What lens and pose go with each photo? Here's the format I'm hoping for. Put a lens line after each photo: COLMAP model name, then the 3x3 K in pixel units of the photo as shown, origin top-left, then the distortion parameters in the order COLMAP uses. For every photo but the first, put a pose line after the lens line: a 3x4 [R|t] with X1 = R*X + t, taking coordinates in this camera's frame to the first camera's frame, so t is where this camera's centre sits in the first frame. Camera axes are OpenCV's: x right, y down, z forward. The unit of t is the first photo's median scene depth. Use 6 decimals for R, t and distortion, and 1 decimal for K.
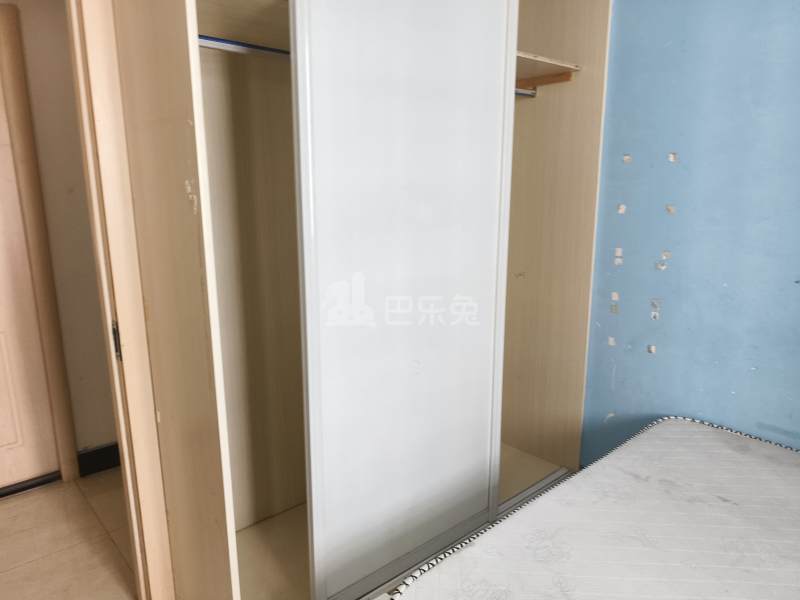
lens RADIAL K [[560.0, 0, 399.4], [0, 560.0, 305.3], [0, 0, 1]] dist [-0.003472, -0.004557]
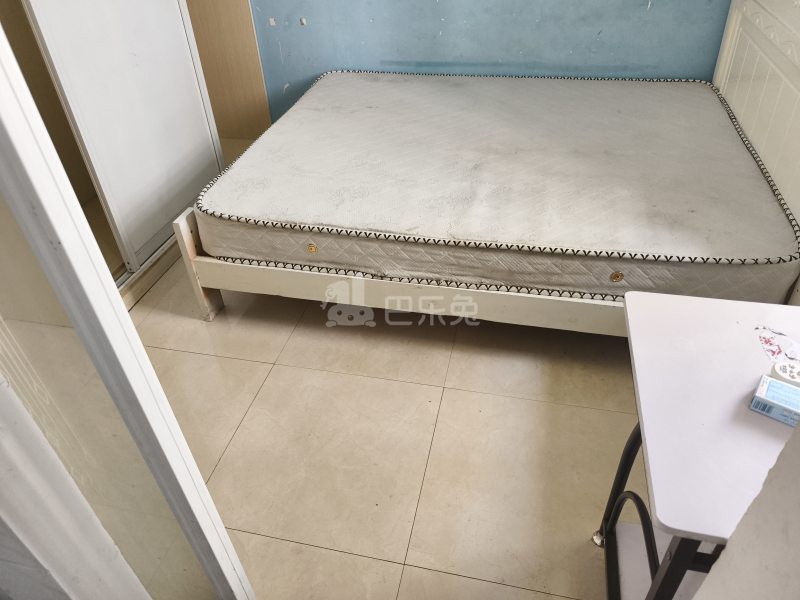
lens RADIAL K [[560.0, 0, 403.0], [0, 560.0, 300.4], [0, 0, 1]] dist [-0.003472, -0.004557]
pose [[0.803839, -0.384114, 0.454203, -0.206517], [0.151961, 0.870828, 0.467511, 0.076382], [-0.575110, -0.306782, 0.758376, -0.318978]]
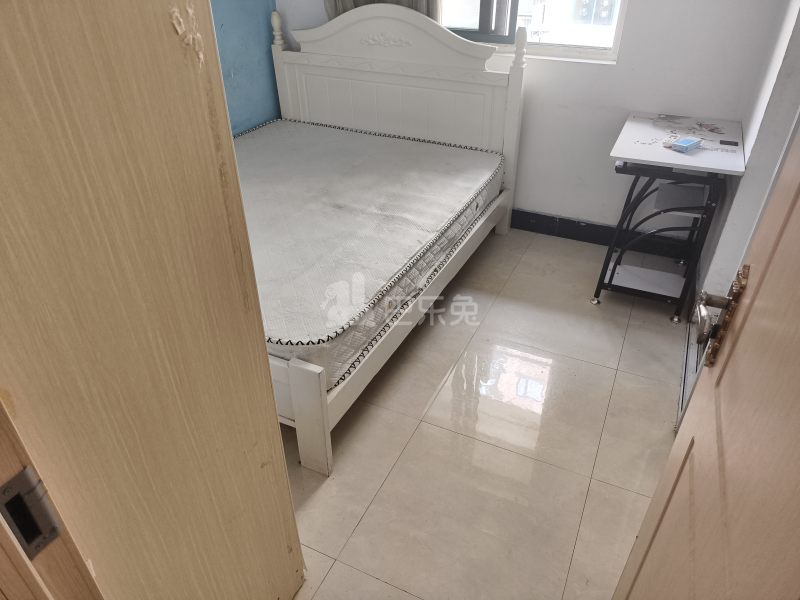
lens RADIAL K [[560.0, 0, 396.3], [0, 560.0, 295.7], [0, 0, 1]] dist [-0.003472, -0.004557]
pose [[-0.392505, -0.488026, 0.779596, -0.636247], [0.194111, 0.784571, 0.588871, -0.179795], [-0.899033, 0.382463, -0.213217, 0.670417]]
